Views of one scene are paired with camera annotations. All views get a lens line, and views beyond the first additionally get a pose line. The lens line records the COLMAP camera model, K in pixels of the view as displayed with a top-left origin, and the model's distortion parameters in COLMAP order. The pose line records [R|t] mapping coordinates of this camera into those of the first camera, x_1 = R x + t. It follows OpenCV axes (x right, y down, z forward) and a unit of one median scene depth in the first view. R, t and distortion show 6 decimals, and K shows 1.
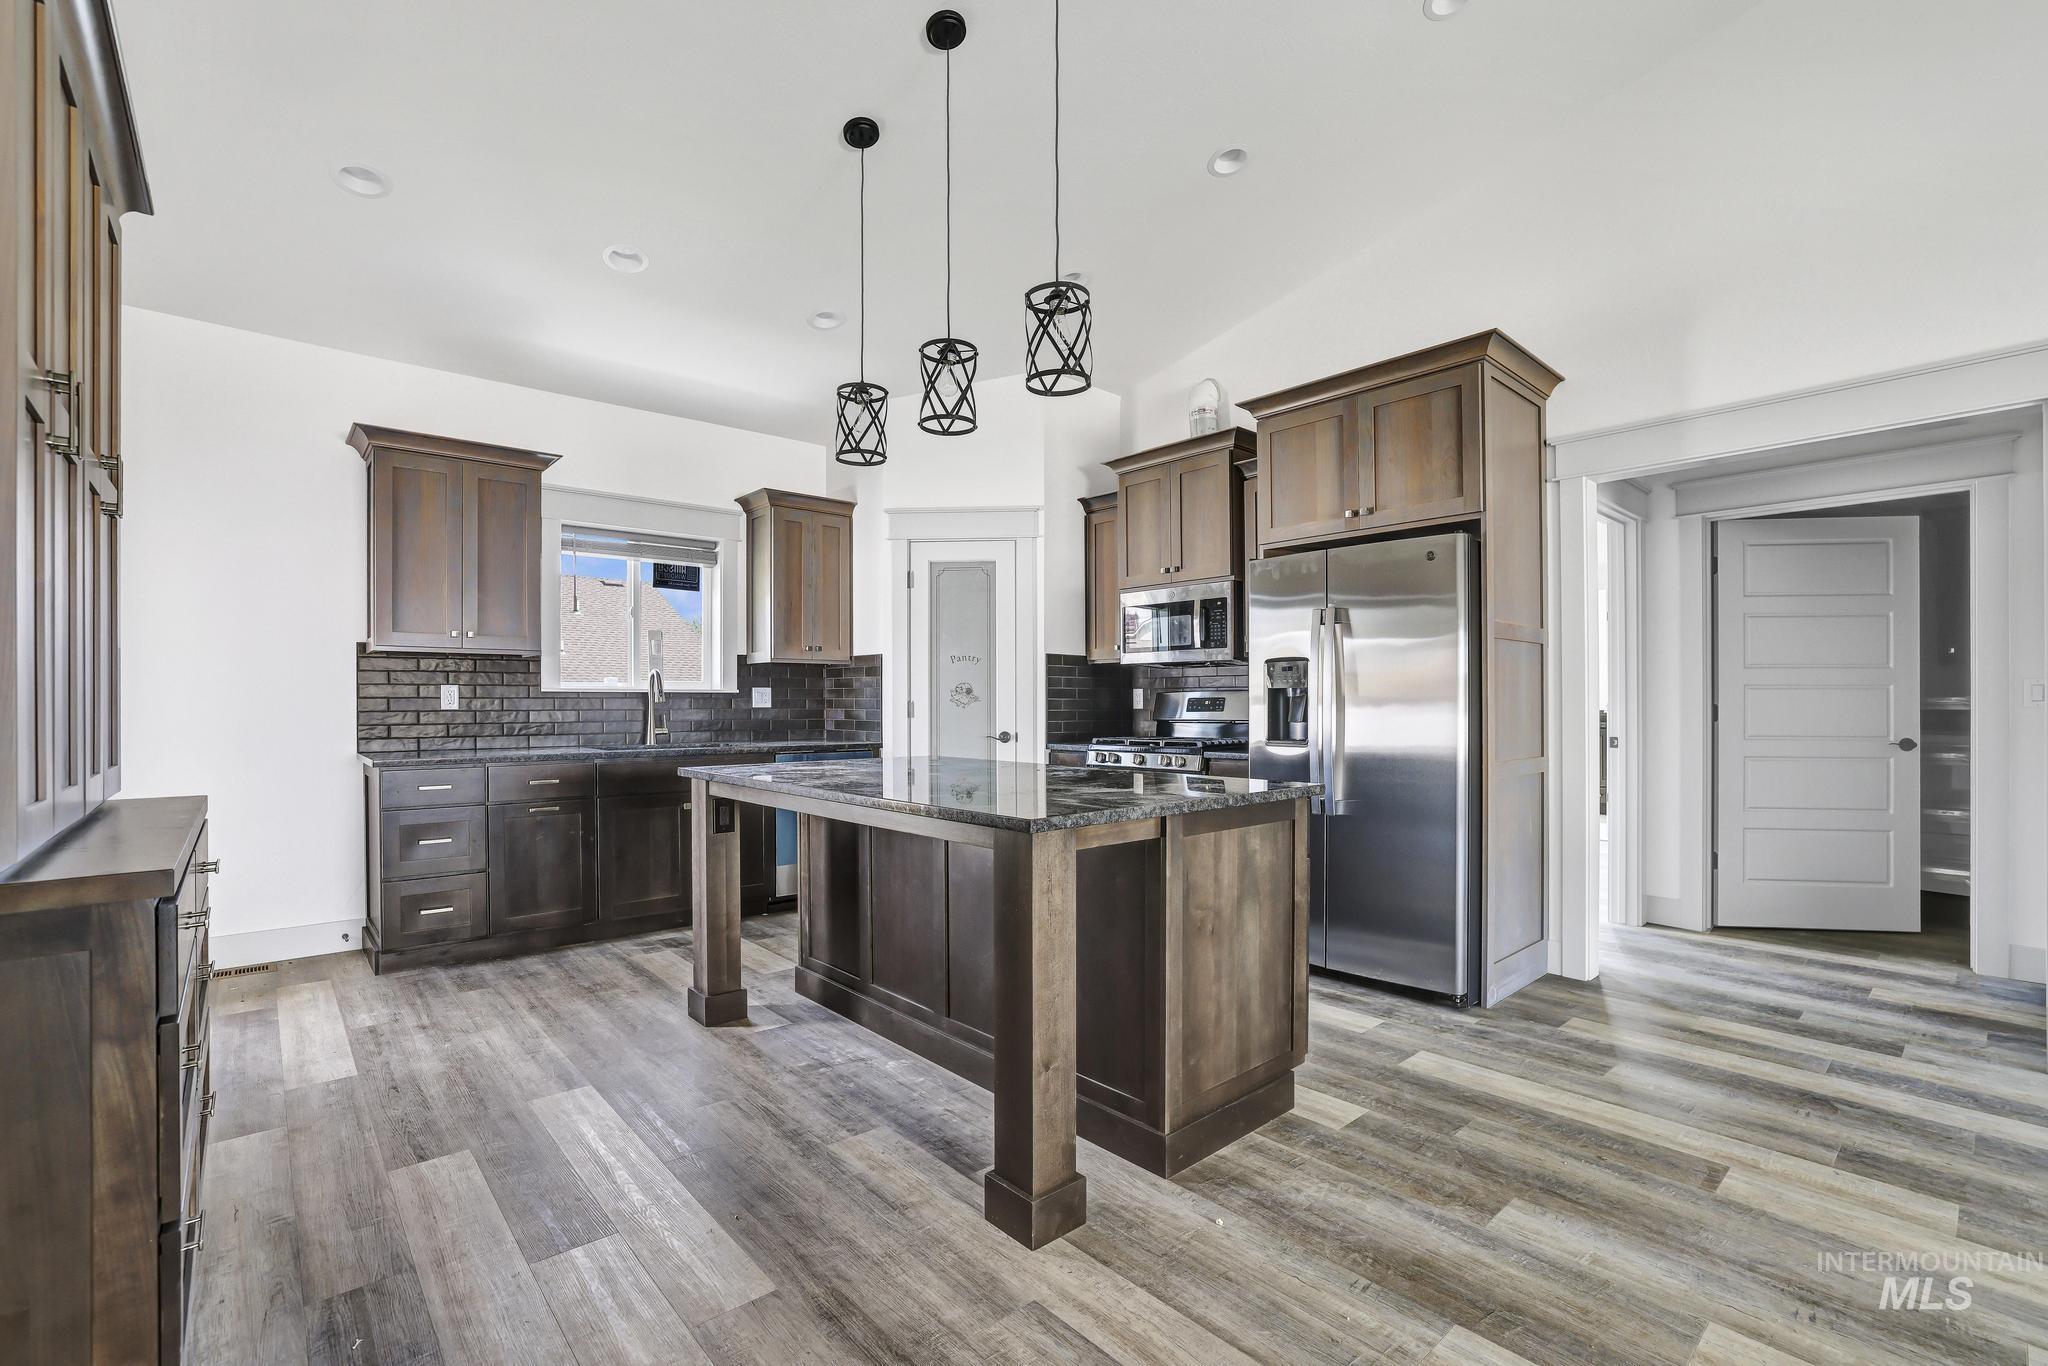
lens RADIAL K [[899.0, 0, 1017.9], [0, 899.0, 698.1], [0, 0, 1]] dist [-0.031129, 0.004634]
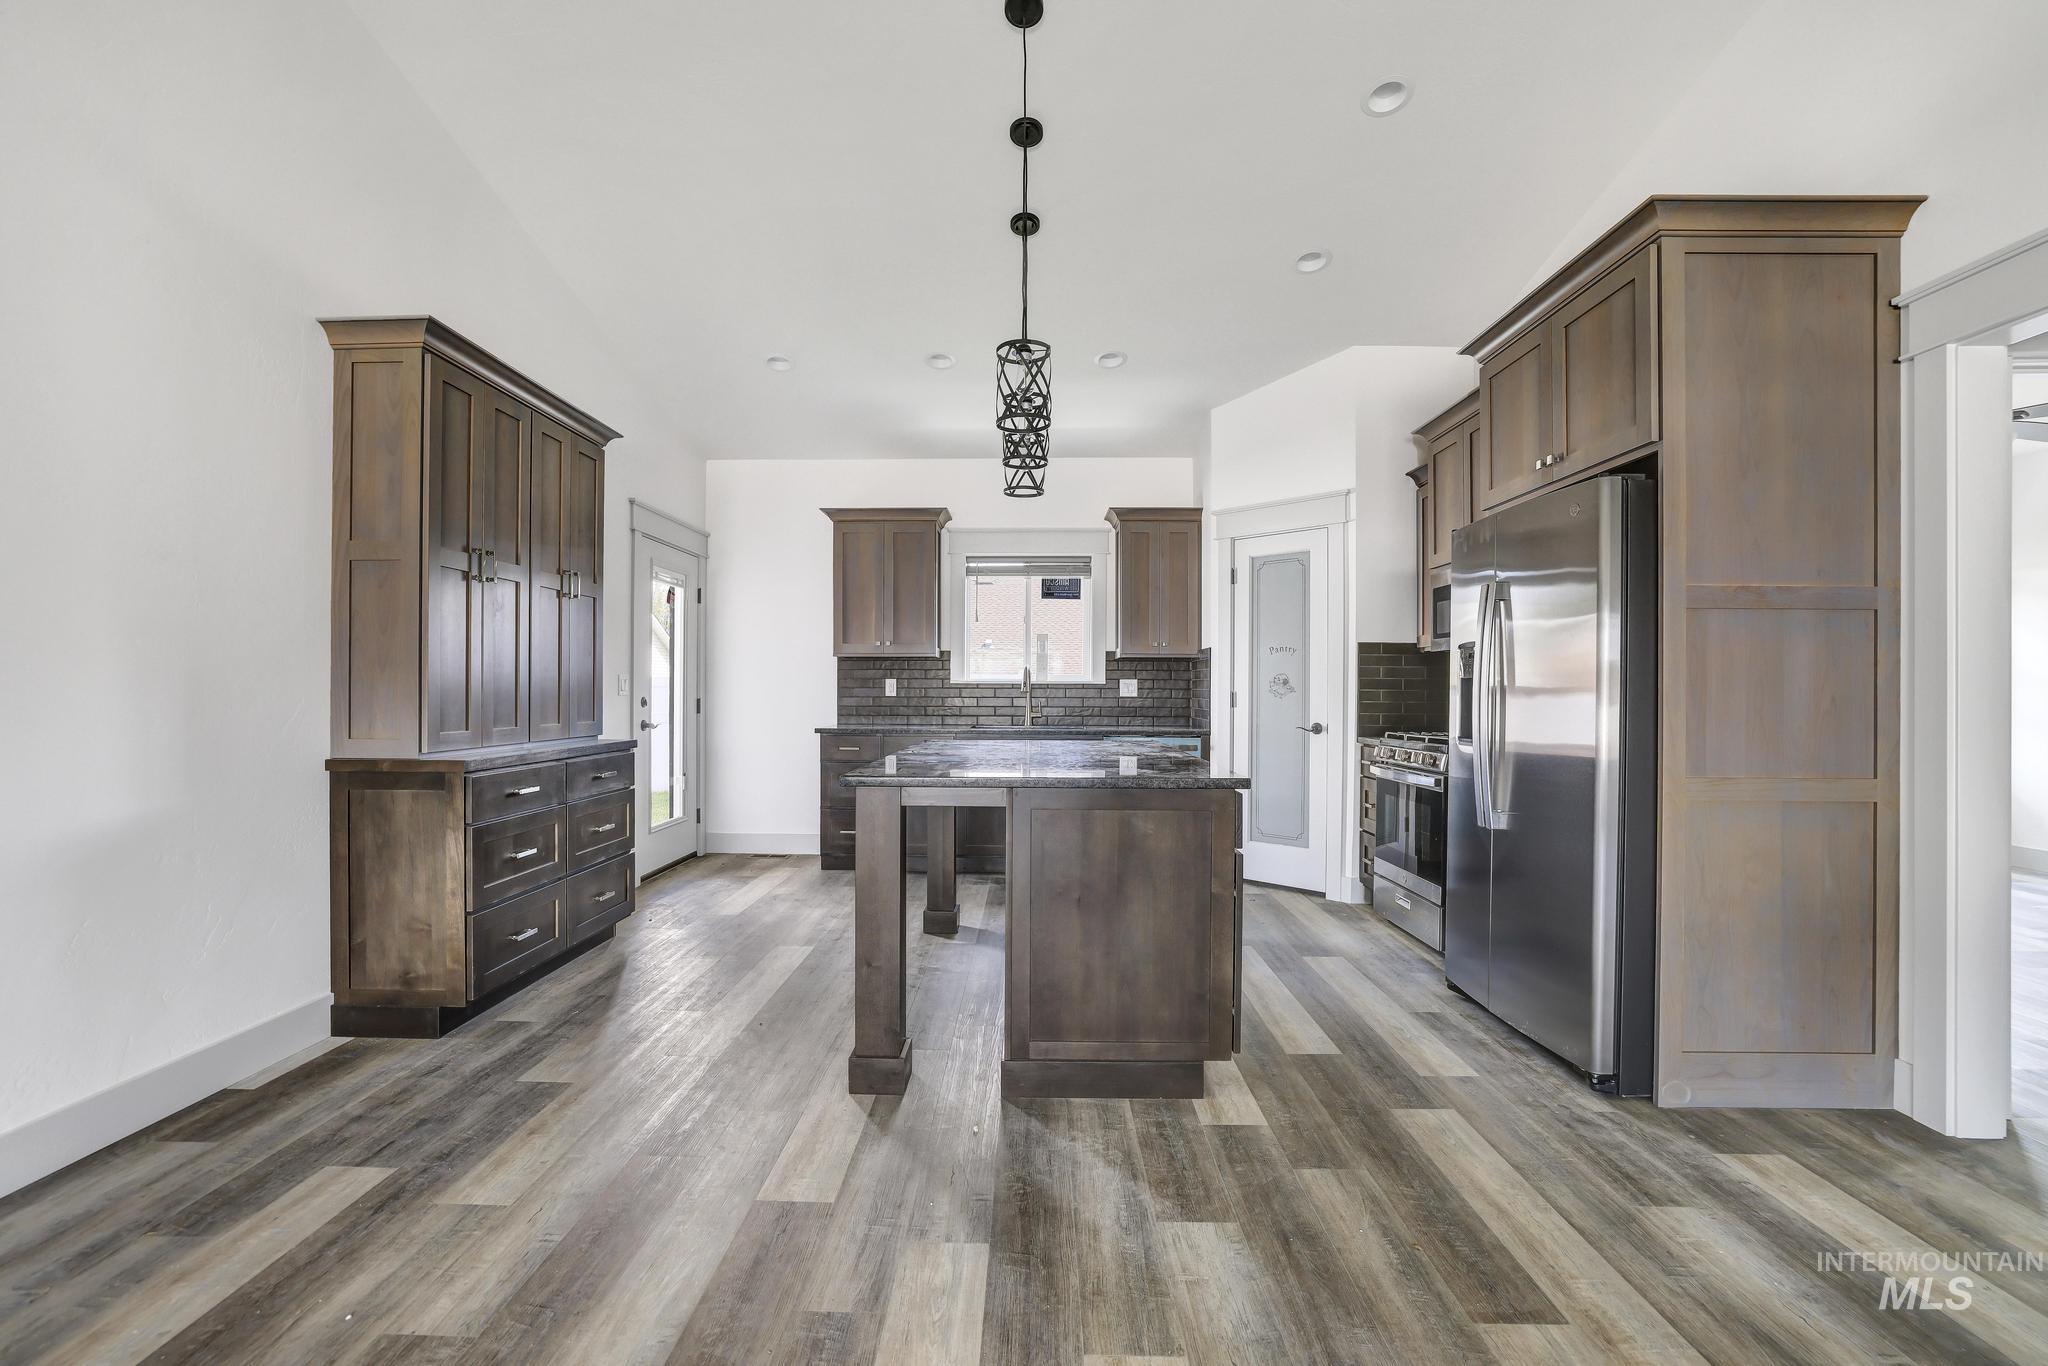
lens RADIAL K [[899.0, 0, 1015.3], [0, 899.0, 687.4], [0, 0, 1]] dist [-0.031129, 0.004634]
pose [[0.735682, 0.001902, -0.677324, 0.491715], [-0.002603, 0.999997, -0.000019, -0.001146], [0.677322, 0.001777, 0.735685, 0.069919]]
